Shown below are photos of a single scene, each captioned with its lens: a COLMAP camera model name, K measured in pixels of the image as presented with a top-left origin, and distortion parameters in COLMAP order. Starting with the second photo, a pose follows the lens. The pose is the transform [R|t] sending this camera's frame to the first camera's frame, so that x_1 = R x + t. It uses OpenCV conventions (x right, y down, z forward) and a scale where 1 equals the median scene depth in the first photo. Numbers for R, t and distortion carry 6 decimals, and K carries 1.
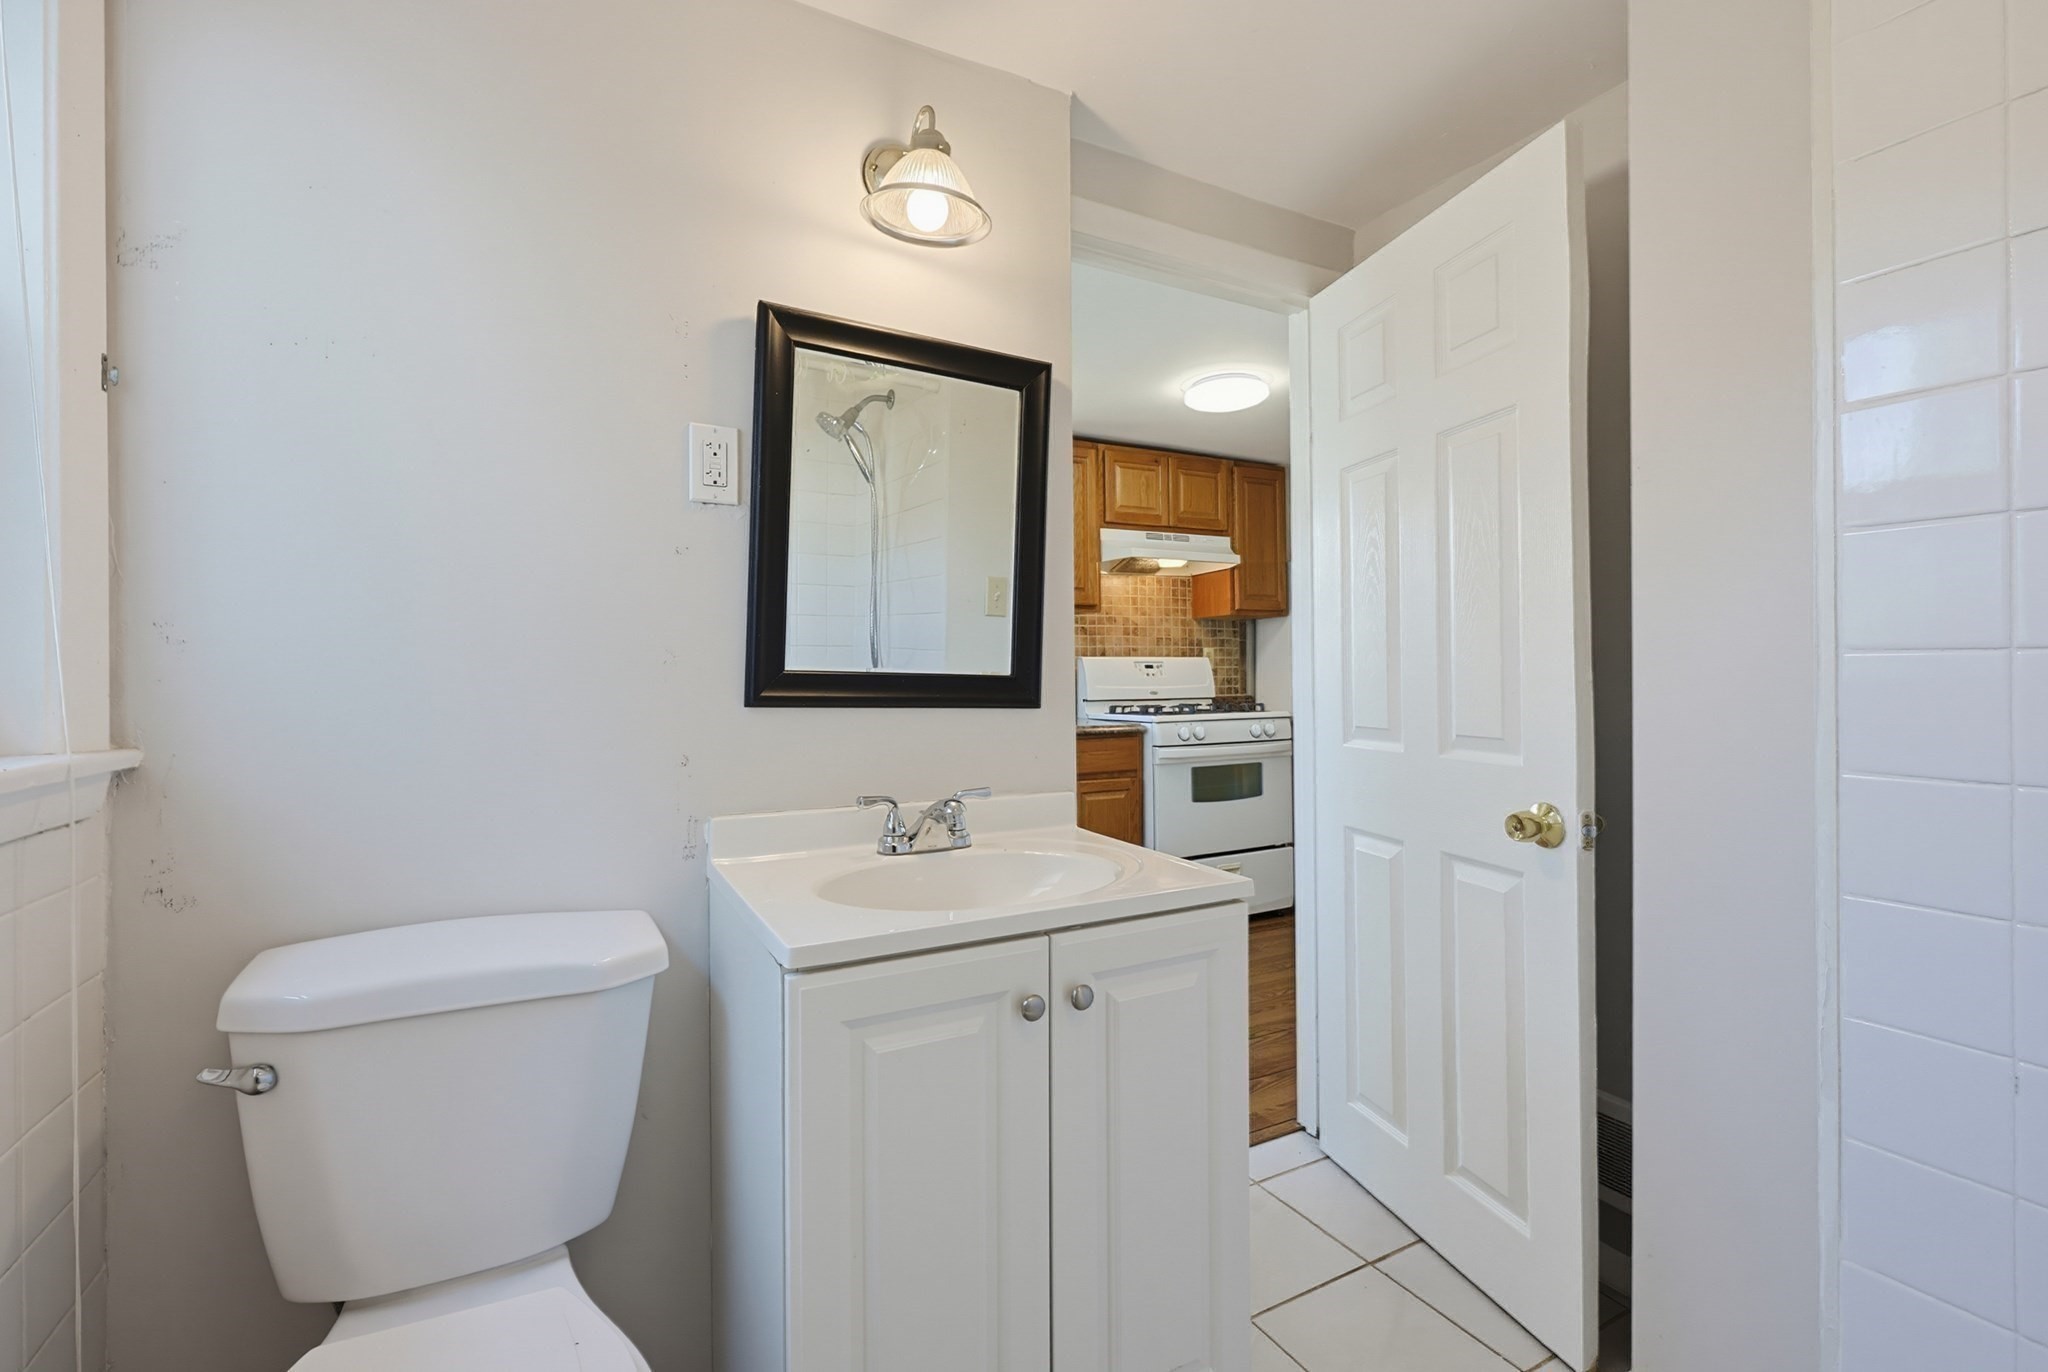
lens RADIAL K [[899.6, 0, 1027.5], [0, 899.6, 676.7], [0, 0, 1]] dist [-0.000097, 0.000020]
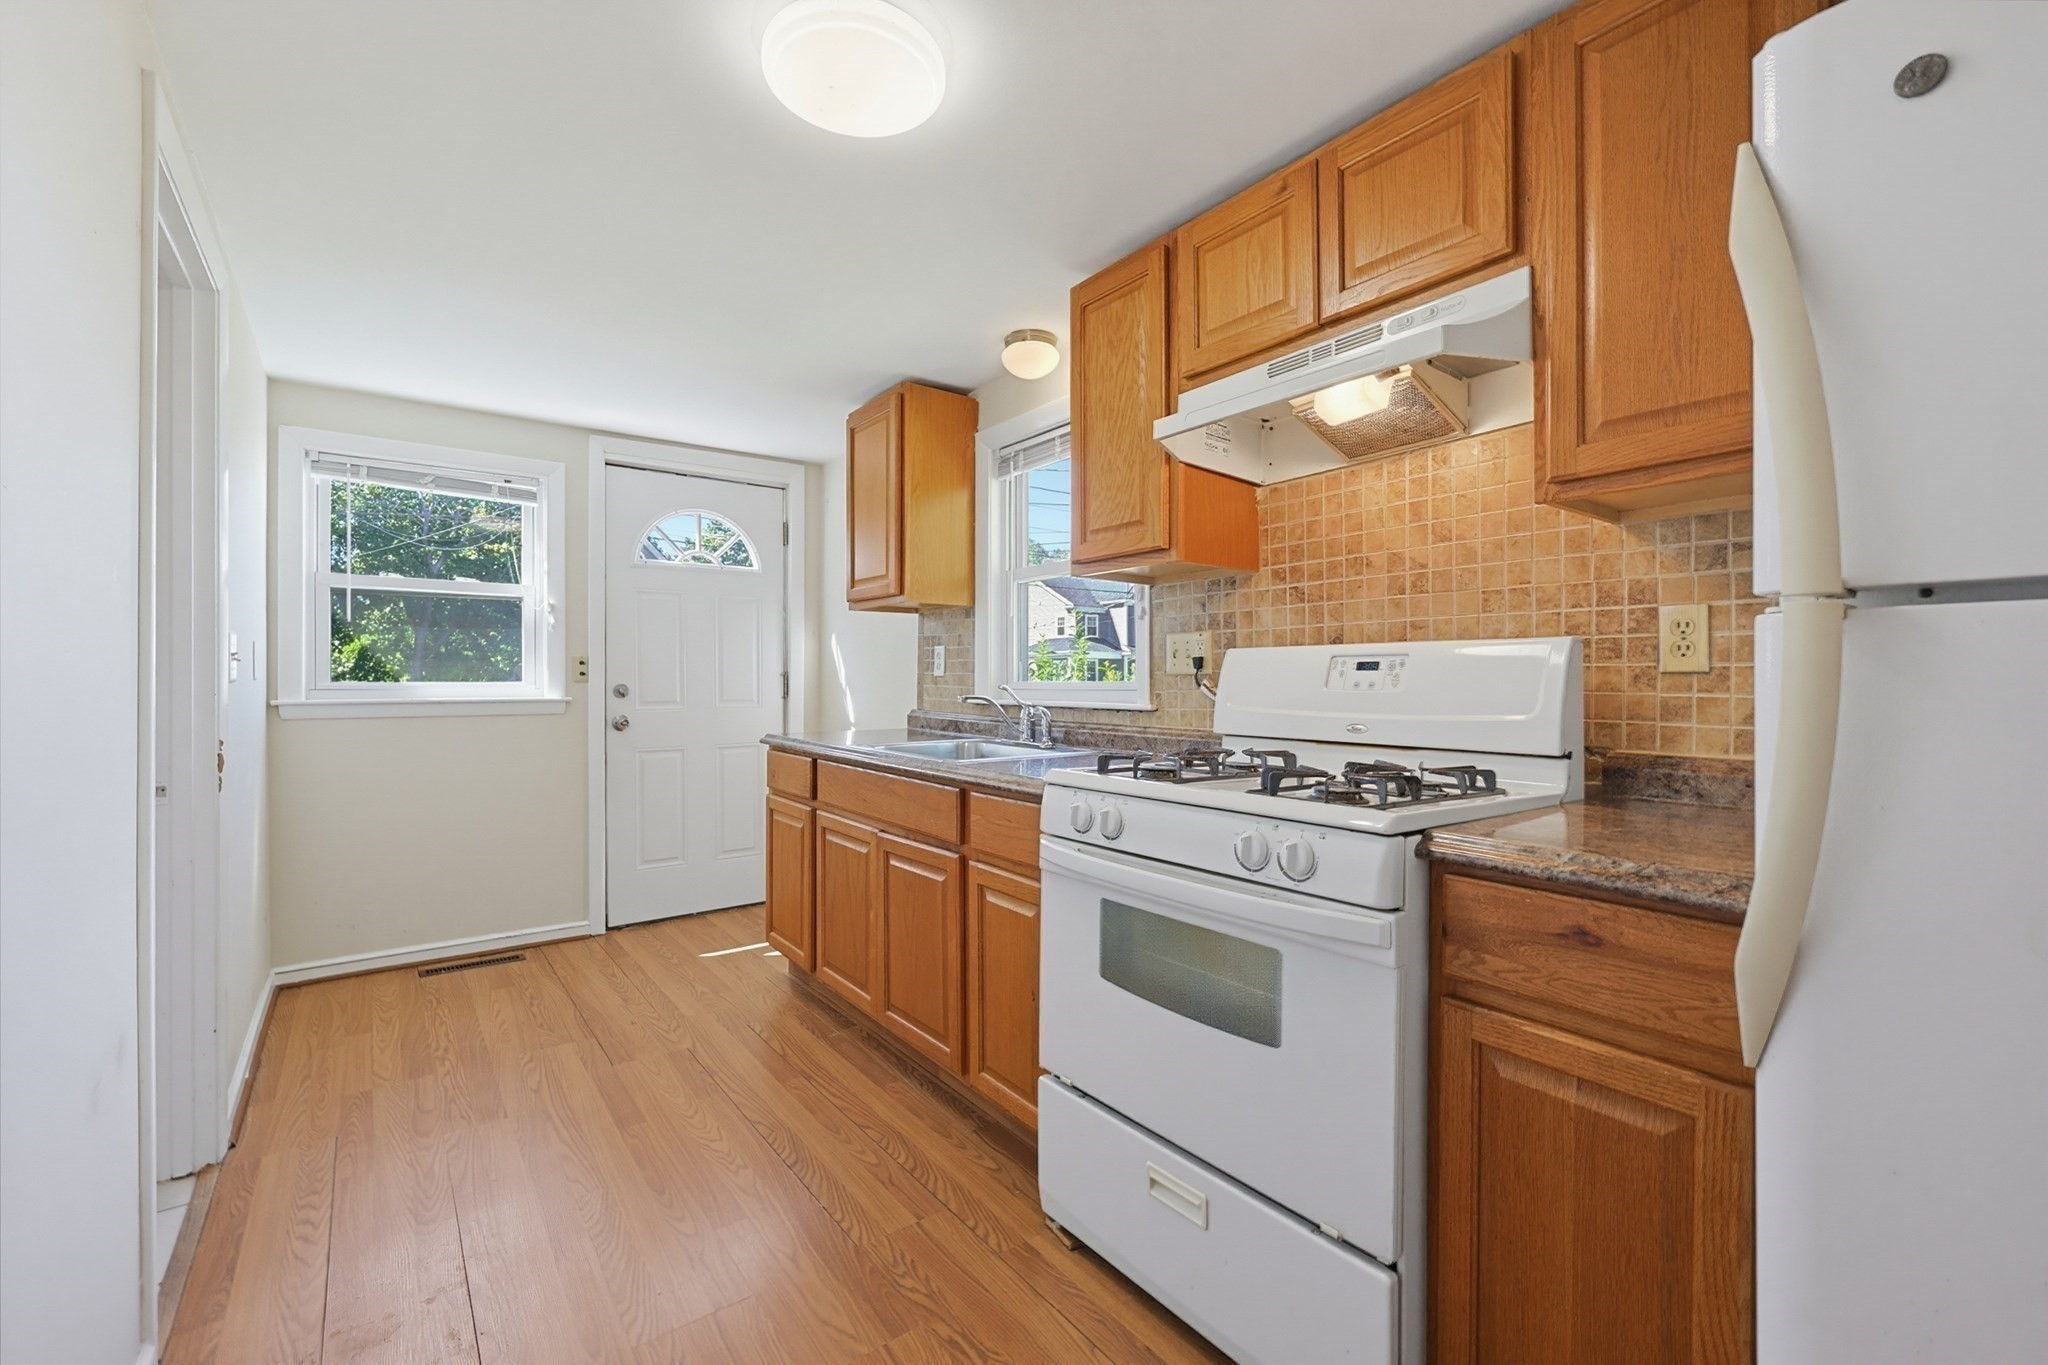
lens RADIAL K [[870.1, 0, 1032.5], [0, 870.1, 677.0], [0, 0, 1]] dist [-0.003555, -0.000329]
pose [[0.146709, 0.006187, -0.989160, 0.509609], [-0.004761, 0.999973, 0.005548, -0.007486], [0.989168, 0.003895, 0.146734, 0.776035]]
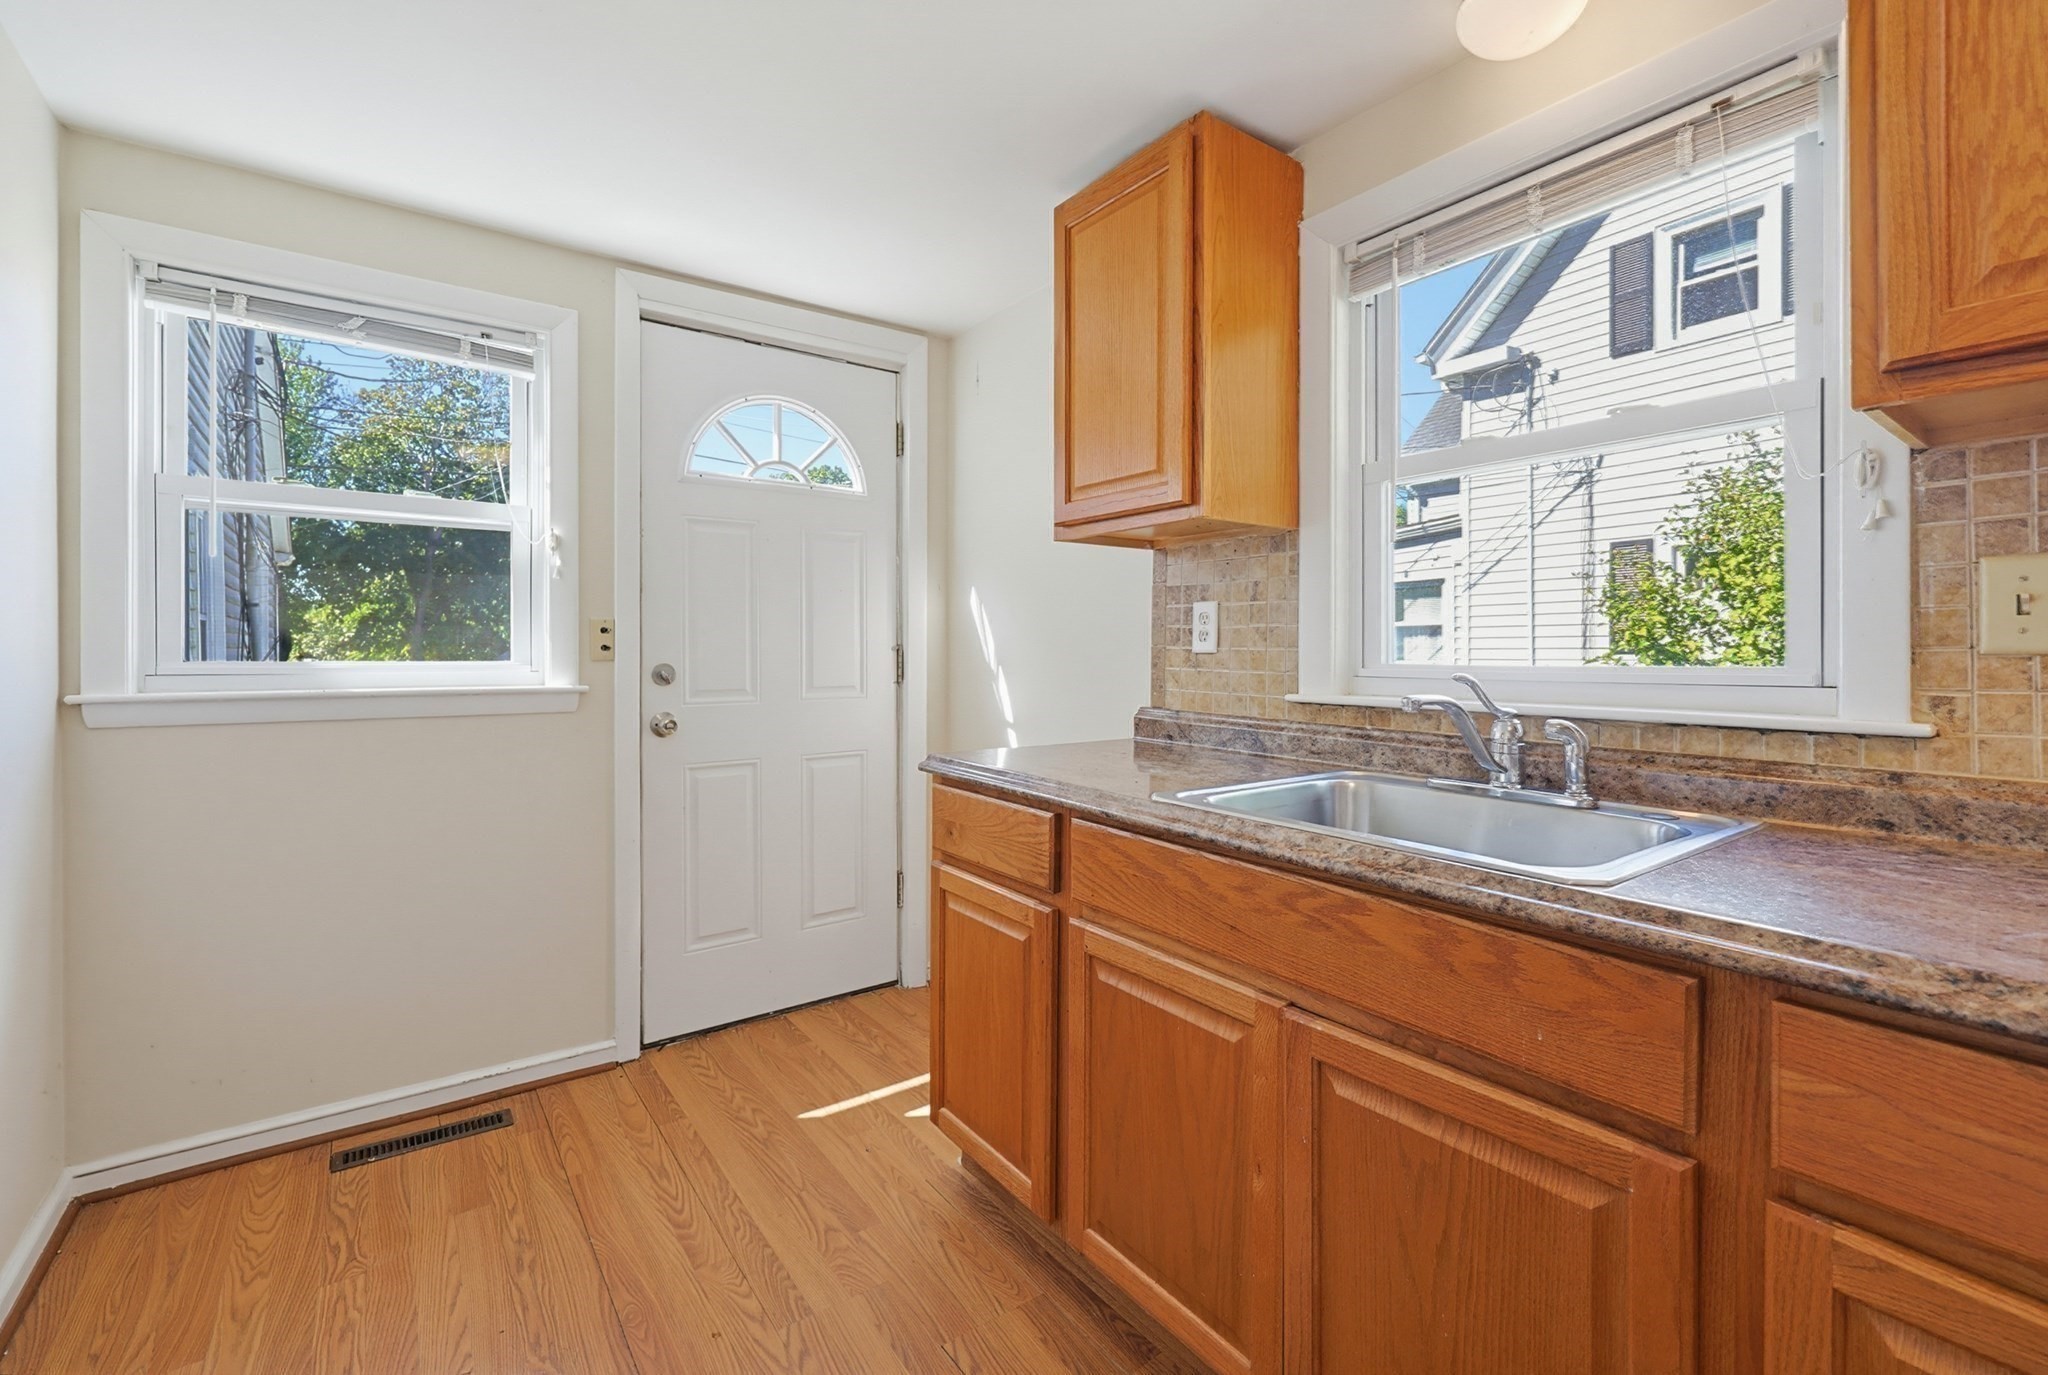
lens RADIAL K [[883.6, 0, 1019.8], [0, 883.6, 647.9], [0, 0, 1]] dist [-0.002713, 0.000237]
pose [[0.125557, 0.006505, -0.992065, 0.182197], [-0.005813, 0.999966, 0.005821, -0.008161], [0.992069, 0.005036, 0.125590, 0.652961]]
